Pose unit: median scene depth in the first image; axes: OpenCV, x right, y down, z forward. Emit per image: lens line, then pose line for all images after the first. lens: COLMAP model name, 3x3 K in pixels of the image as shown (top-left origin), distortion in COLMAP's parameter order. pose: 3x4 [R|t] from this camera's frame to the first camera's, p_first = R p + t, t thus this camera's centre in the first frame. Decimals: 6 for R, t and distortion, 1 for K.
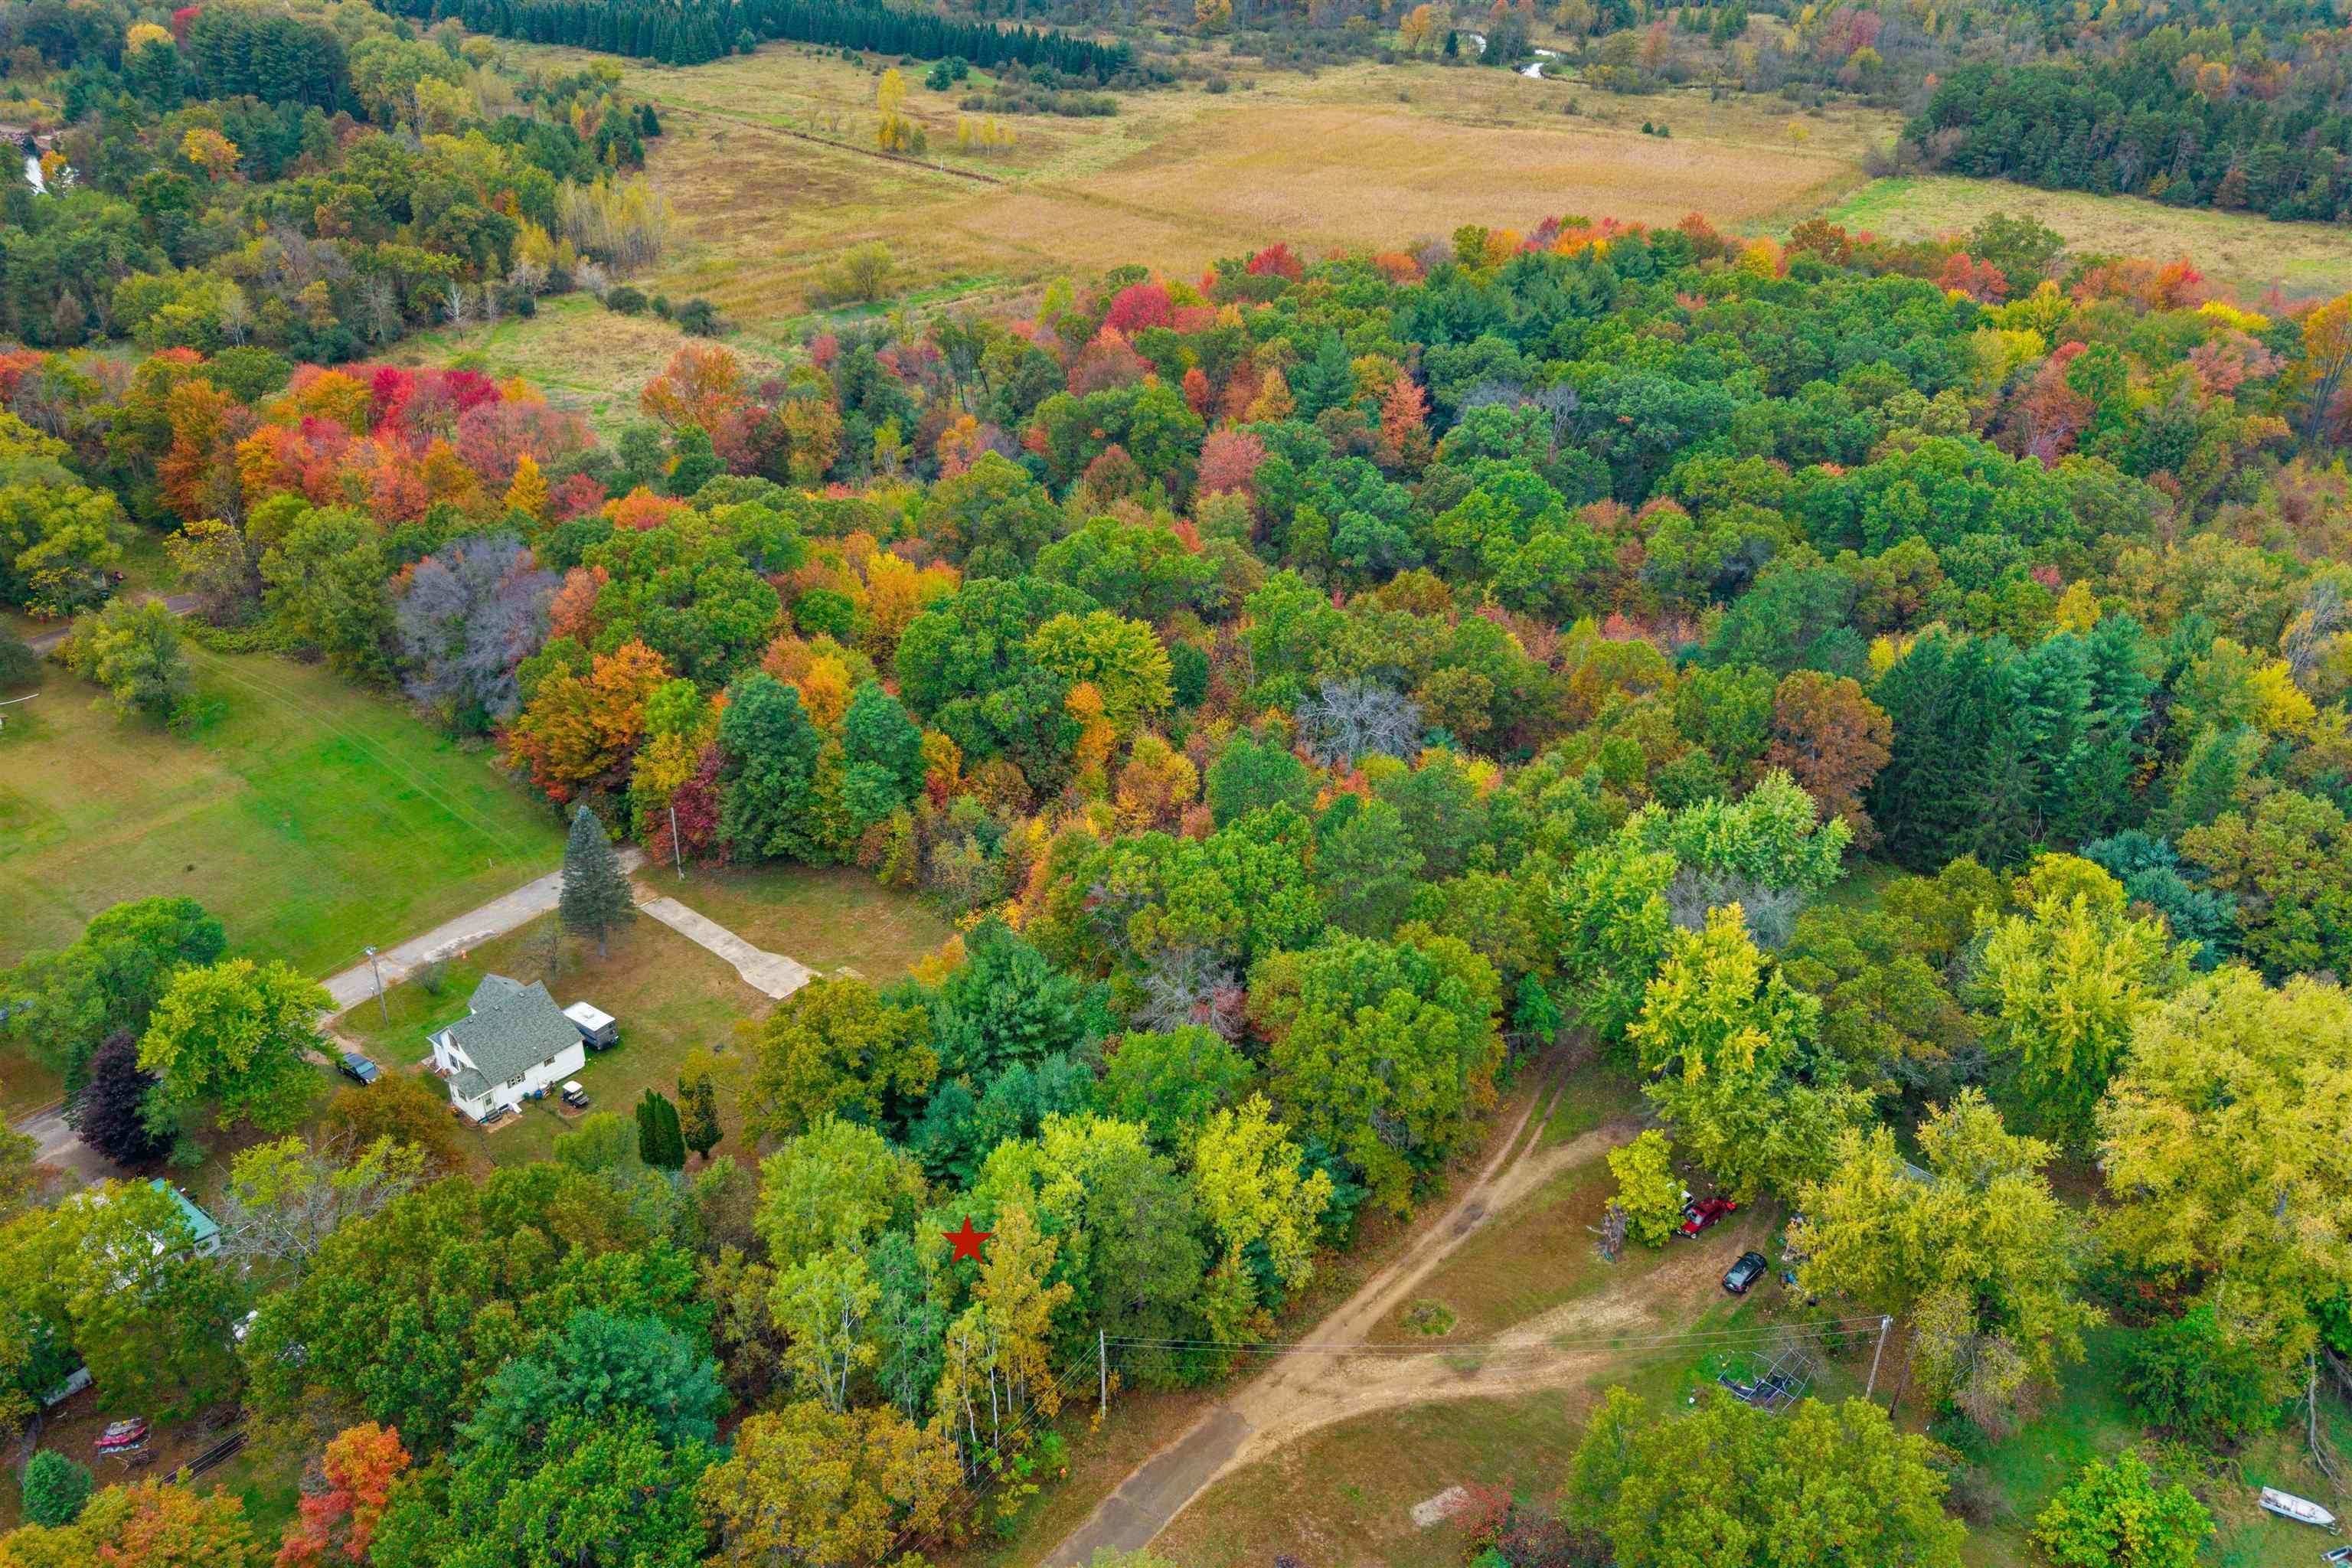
lens RADIAL K [[1864.9, 0, 1179.5], [0, 1864.9, 768.5], [0, 0, 1]] dist [0.046435, -0.065089]
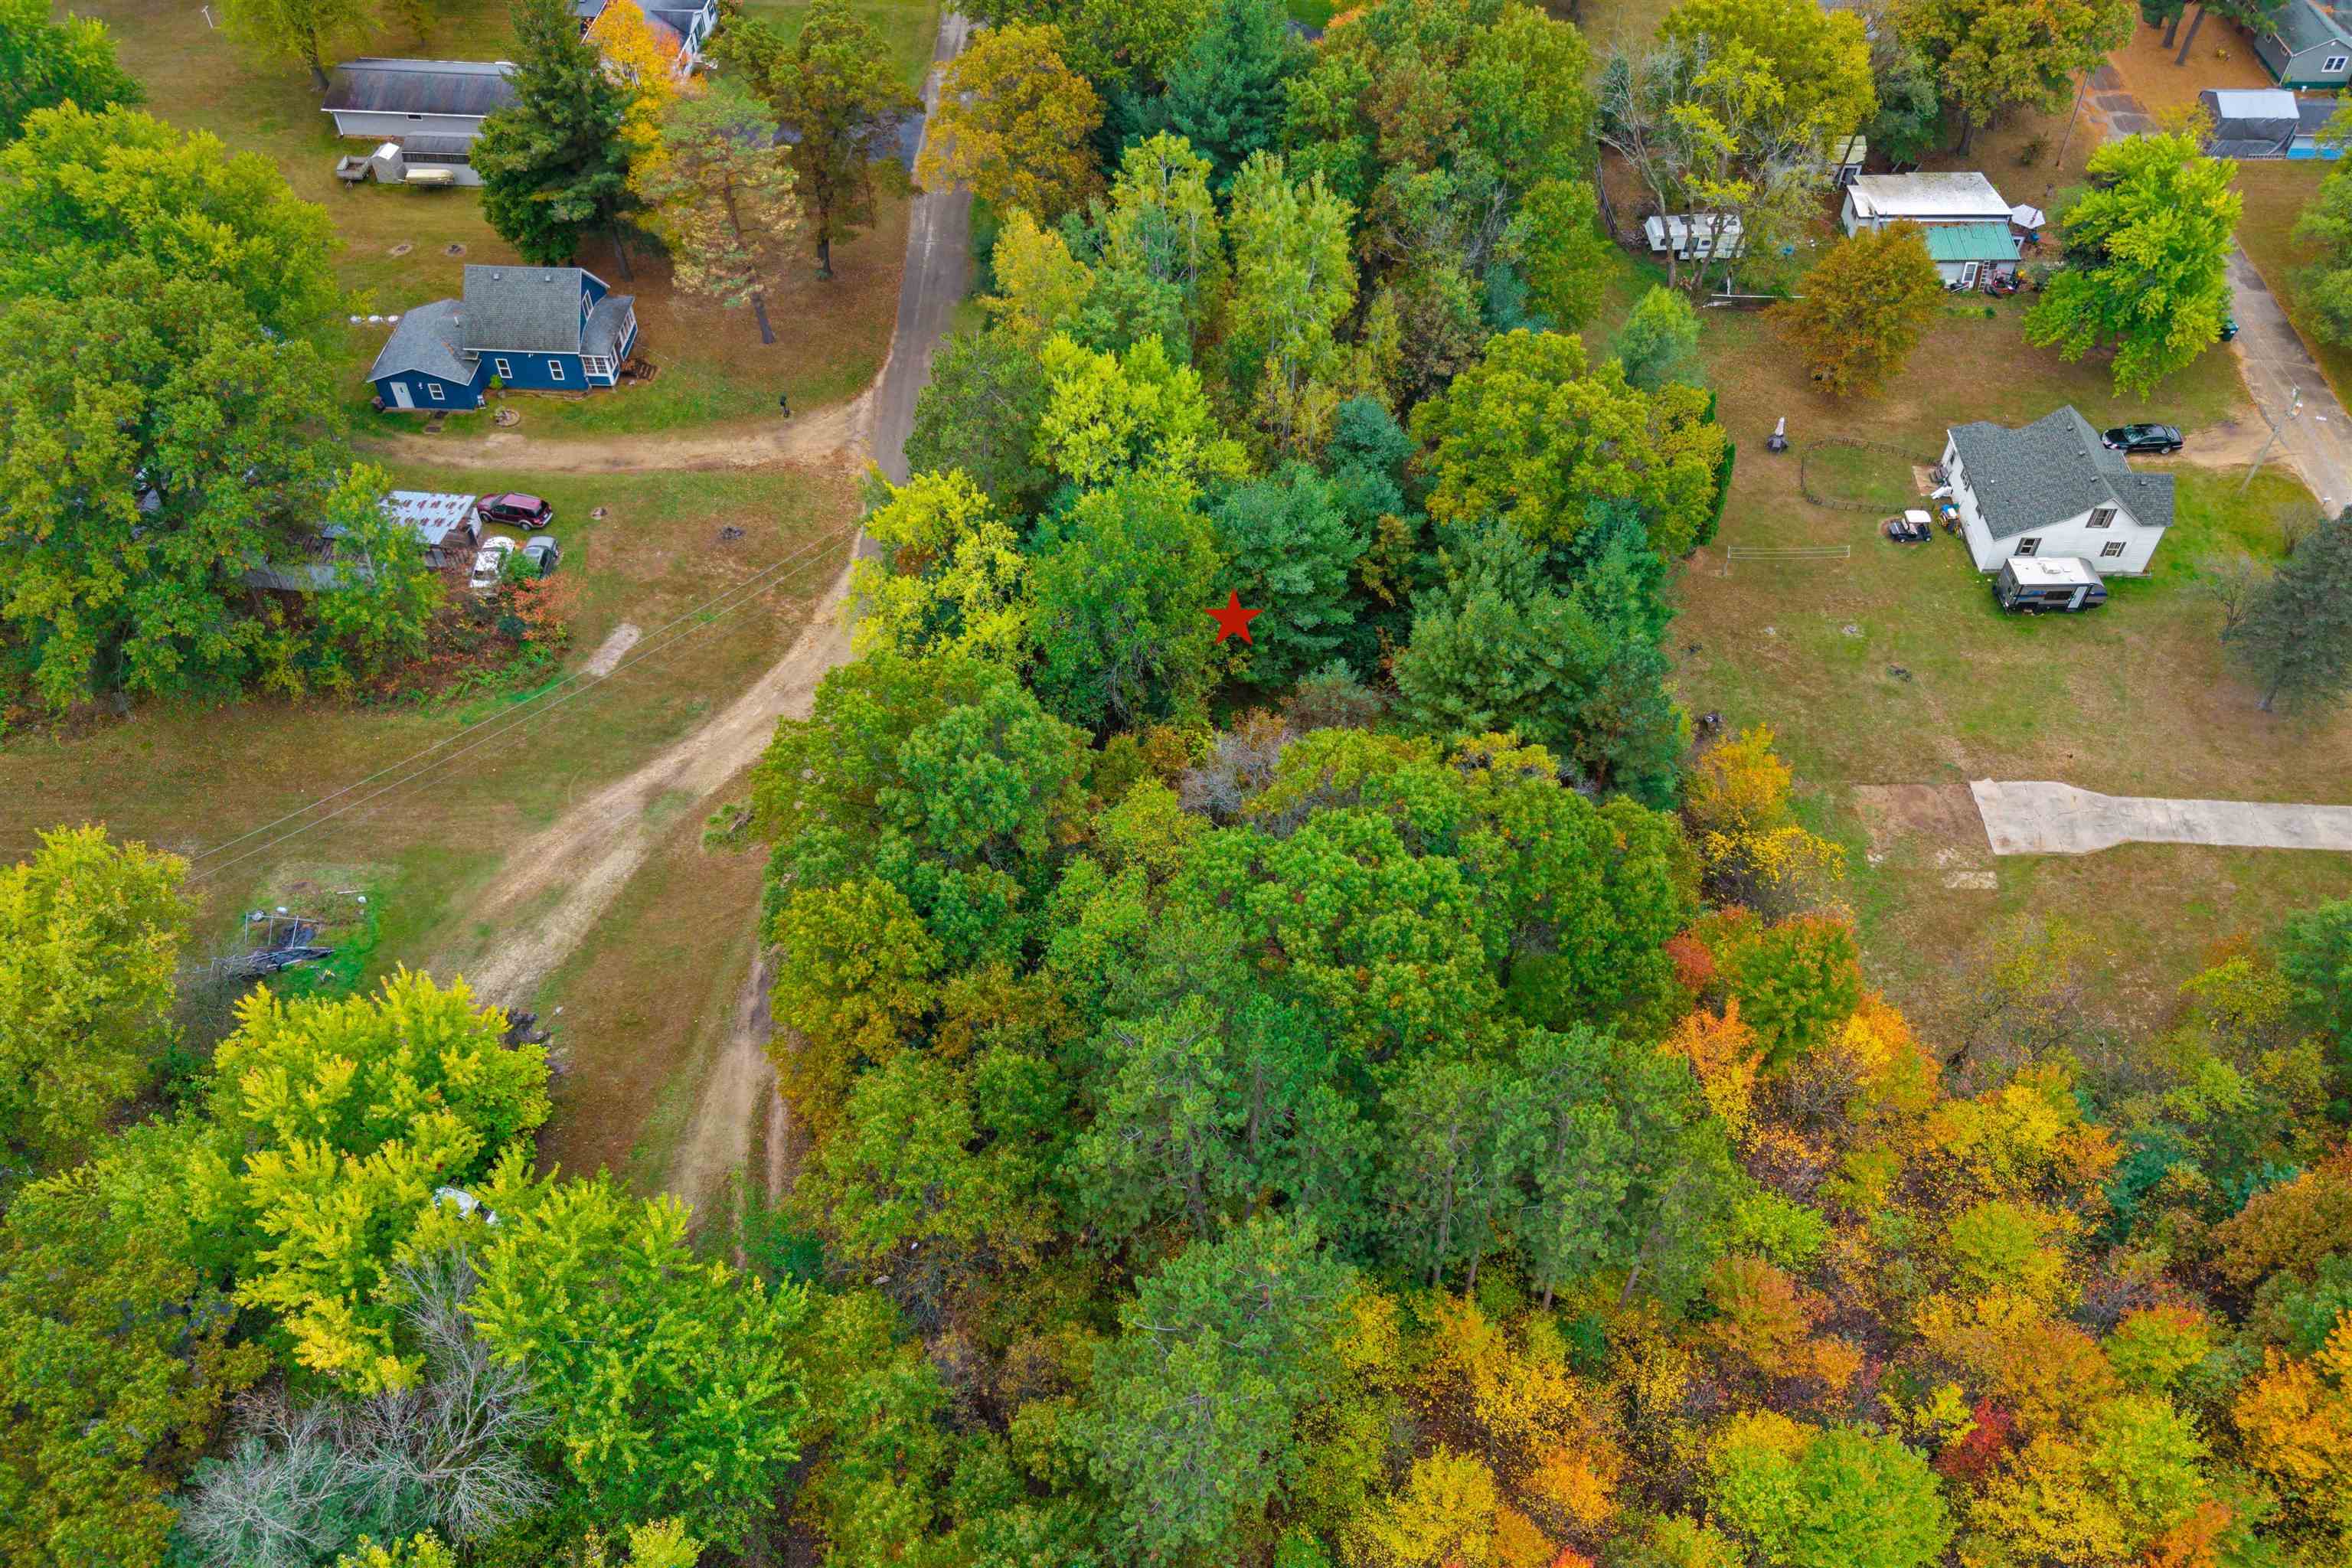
lens RADIAL K [[1864.9, 0, 1179.5], [0, 1864.9, 768.5], [0, 0, 1]] dist [0.046435, -0.065089]
pose [[-0.786668, 0.443440, -0.429551, 0.221953], [-0.312192, 0.314531, 0.896441, -0.310984], [0.532625, 0.839304, -0.108993, 0.853204]]
